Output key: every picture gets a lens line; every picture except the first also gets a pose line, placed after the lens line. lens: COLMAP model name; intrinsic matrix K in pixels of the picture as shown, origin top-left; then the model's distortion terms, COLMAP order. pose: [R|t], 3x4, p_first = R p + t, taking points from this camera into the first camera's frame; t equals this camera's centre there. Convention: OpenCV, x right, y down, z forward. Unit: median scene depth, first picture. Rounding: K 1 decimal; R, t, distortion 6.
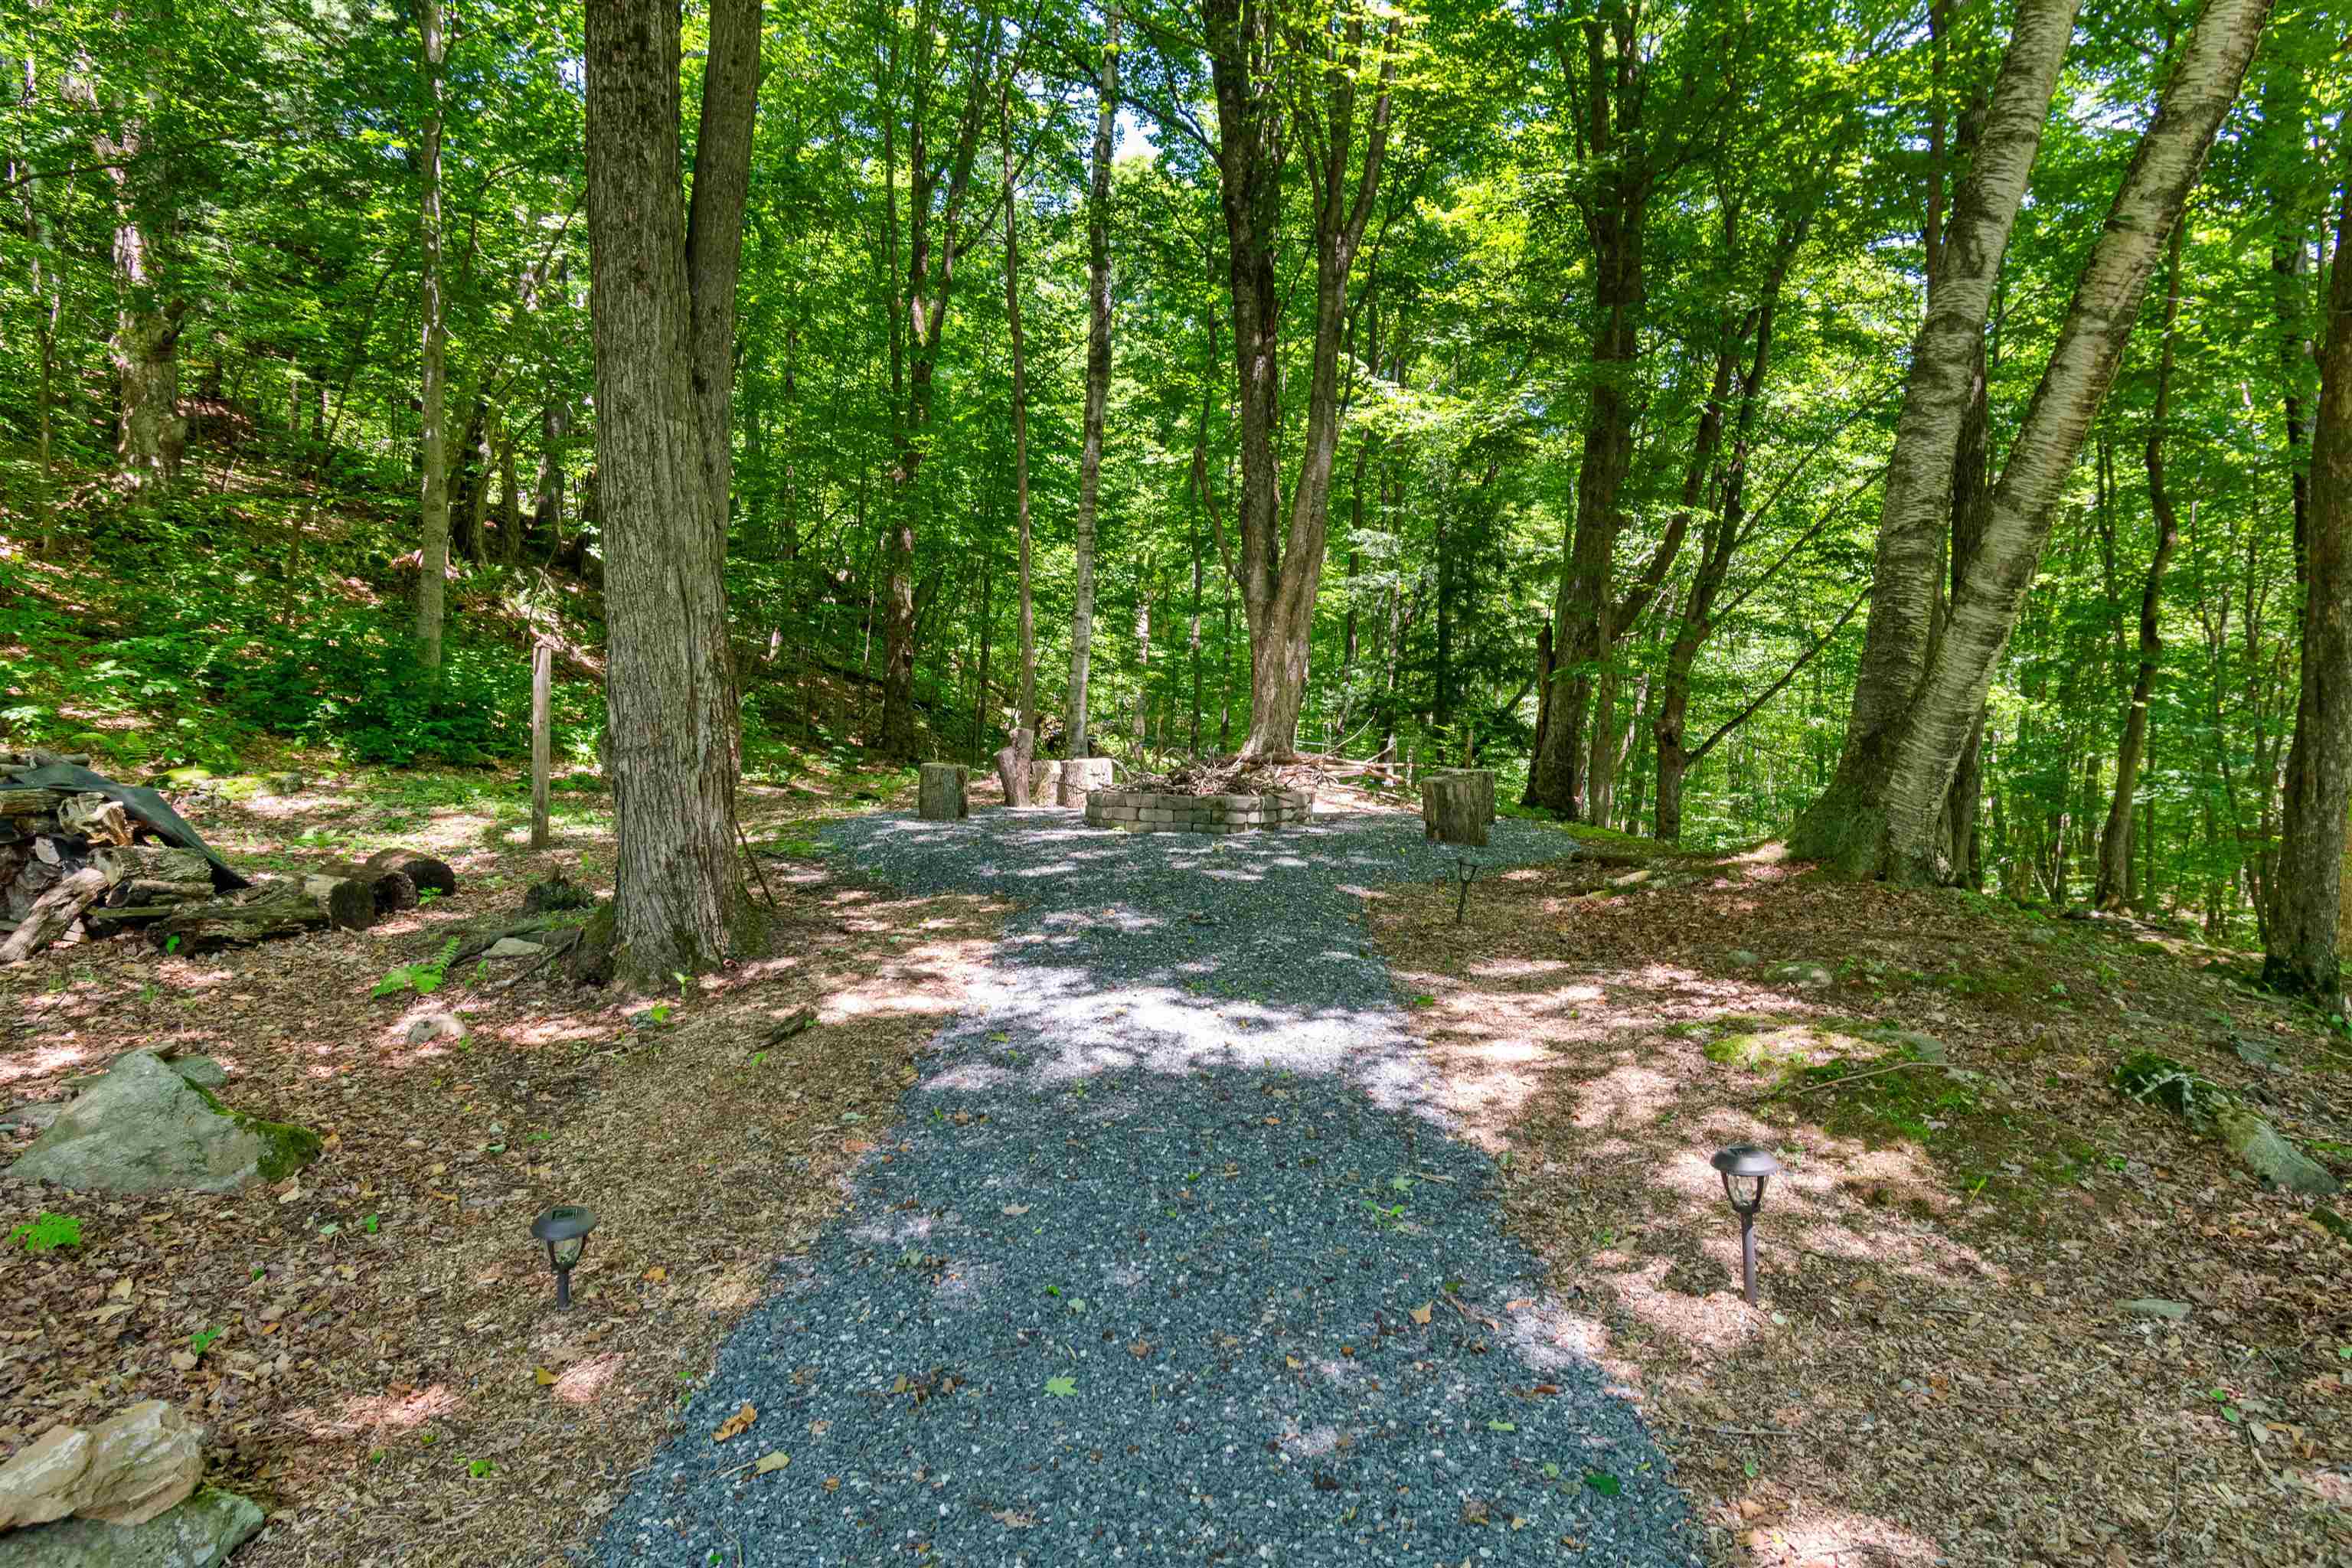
lens RADIAL K [[1433.0, 0, 1176.2], [0, 1433.0, 782.3], [0, 0, 1]] dist [0.002640, -0.000079]
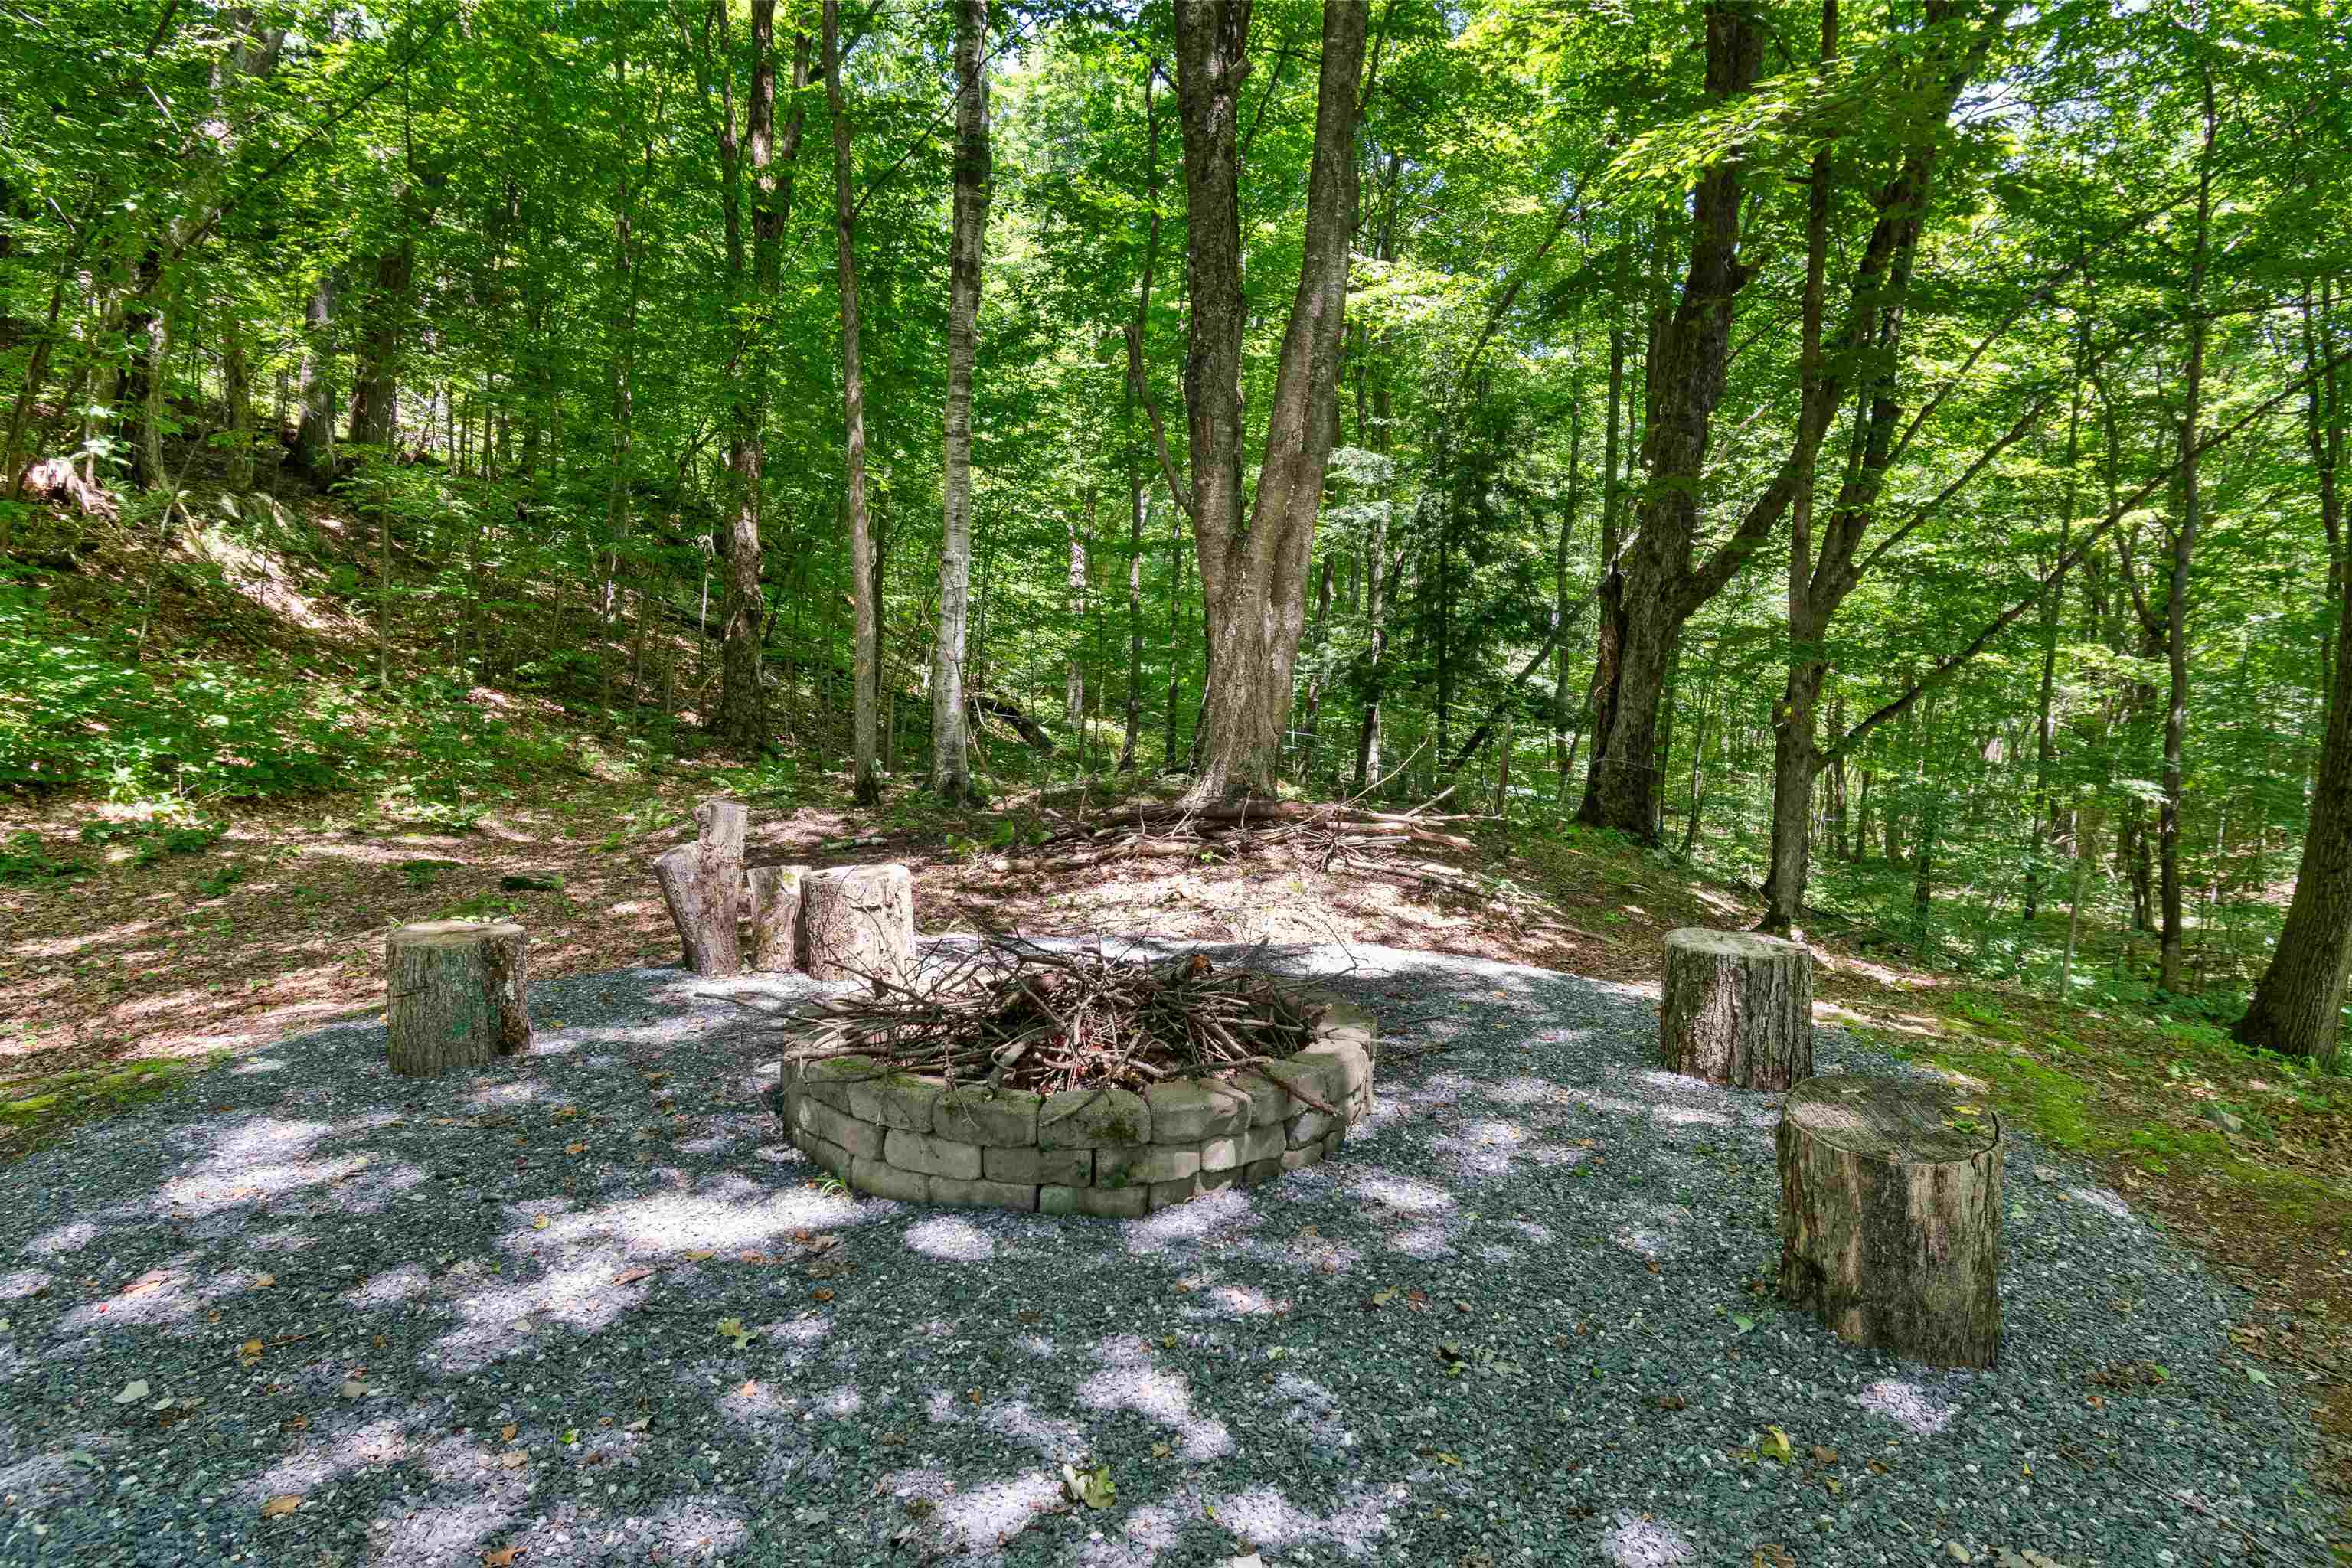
lens RADIAL K [[1433.0, 0, 1174.6], [0, 1433.0, 785.3], [0, 0, 1]] dist [0.002640, -0.000079]
pose [[0.999497, -0.005489, 0.031233, 0.010988], [0.004181, 0.999118, 0.041776, -0.026023], [-0.031435, -0.041624, 0.998639, 0.220311]]
